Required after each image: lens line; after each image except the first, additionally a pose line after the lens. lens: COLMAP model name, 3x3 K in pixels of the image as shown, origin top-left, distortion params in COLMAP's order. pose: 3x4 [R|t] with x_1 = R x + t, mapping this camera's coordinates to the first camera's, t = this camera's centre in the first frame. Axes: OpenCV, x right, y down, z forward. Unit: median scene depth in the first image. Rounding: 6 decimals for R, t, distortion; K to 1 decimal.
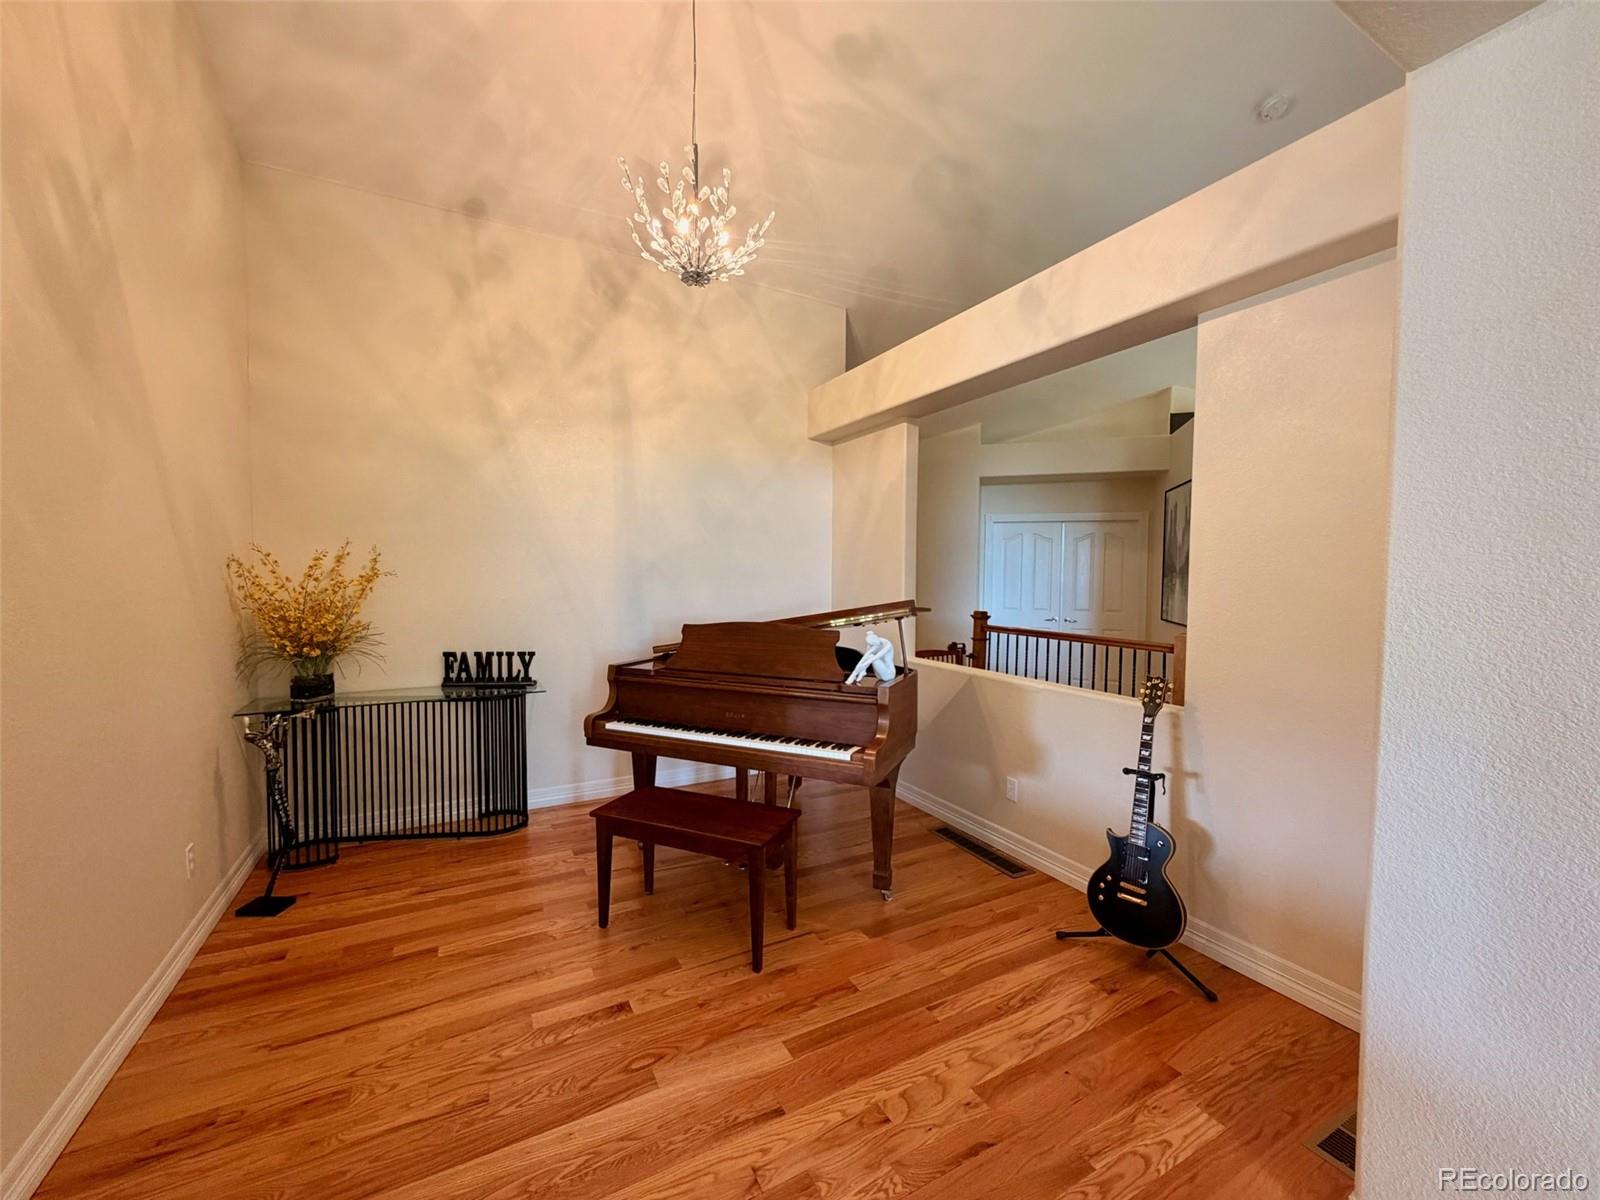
lens RADIAL K [[640.1, 0, 799.2], [0, 640.1, 602.9], [0, 0, 1]] dist [0.000938, 0.000884]
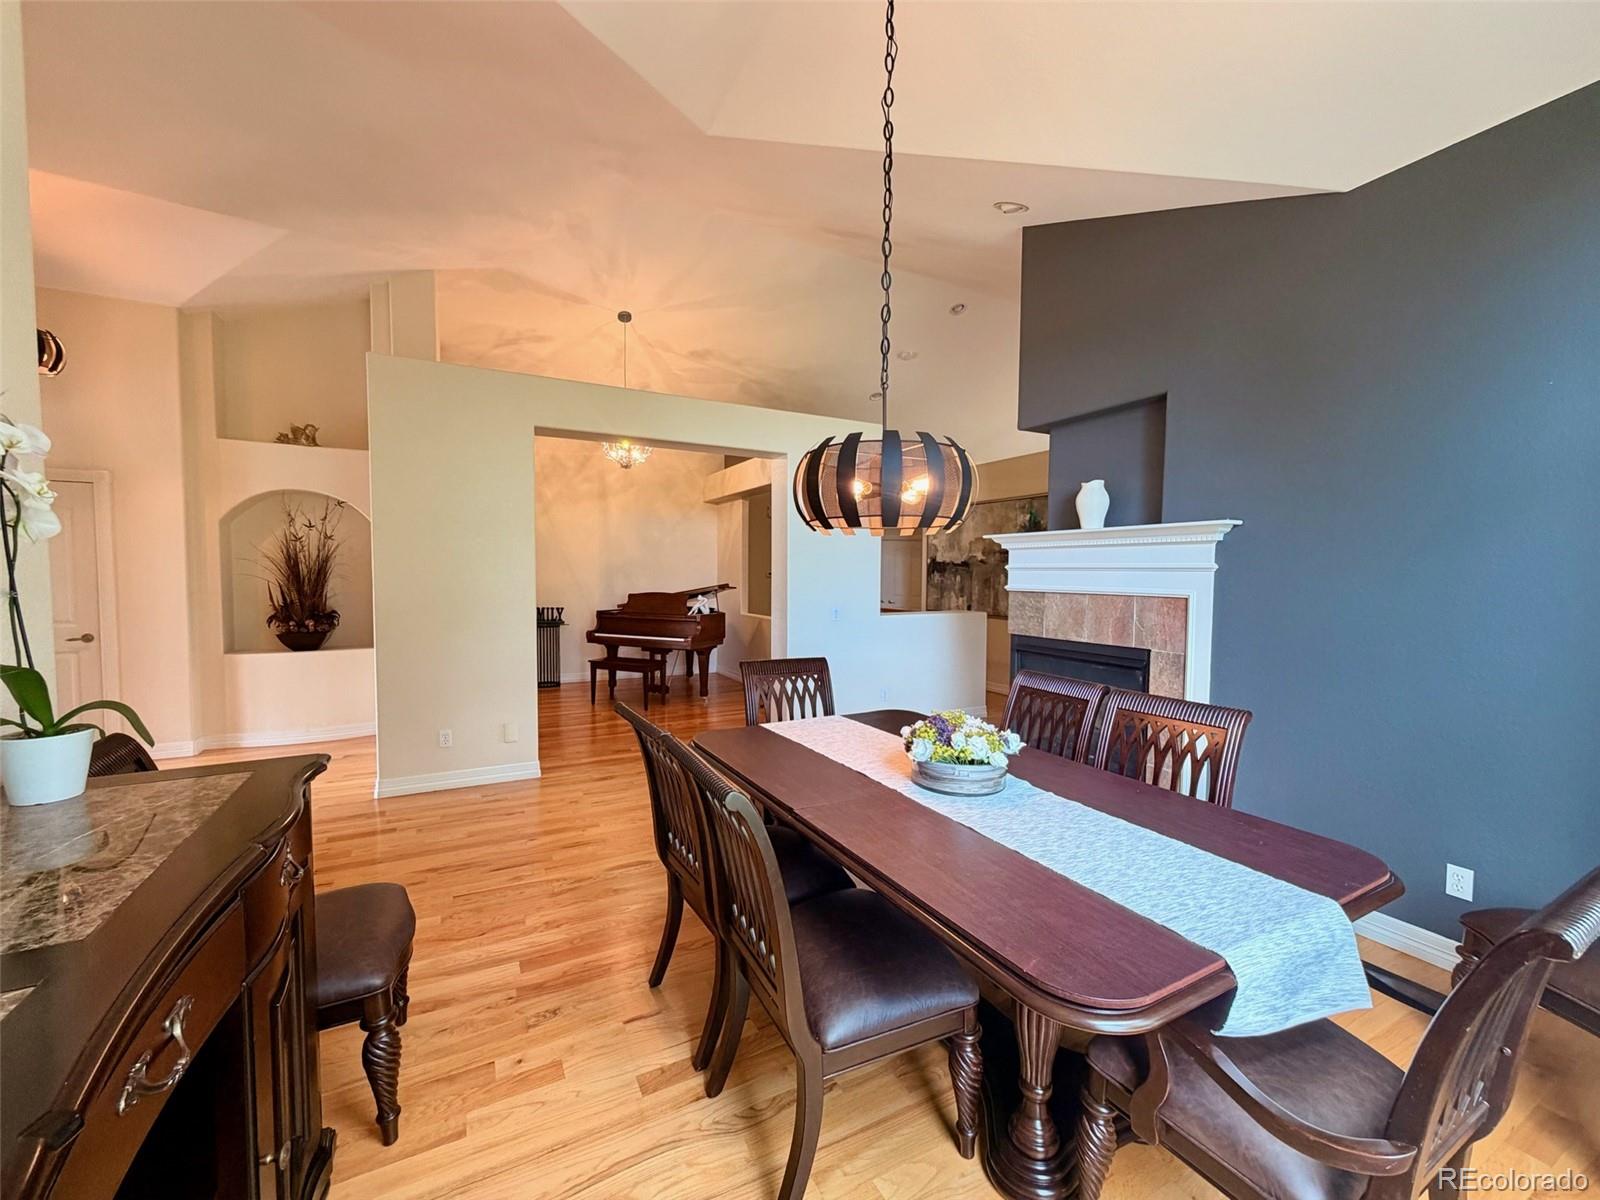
lens RADIAL K [[640.1, 0, 799.2], [0, 640.1, 607.8], [0, 0, 1]] dist [0.000938, 0.000884]
pose [[0.999956, -0.002592, 0.008982, 0.380360], [0.002457, 0.999883, 0.015103, 0.045332], [-0.009020, -0.015080, 0.999846, -1.214062]]
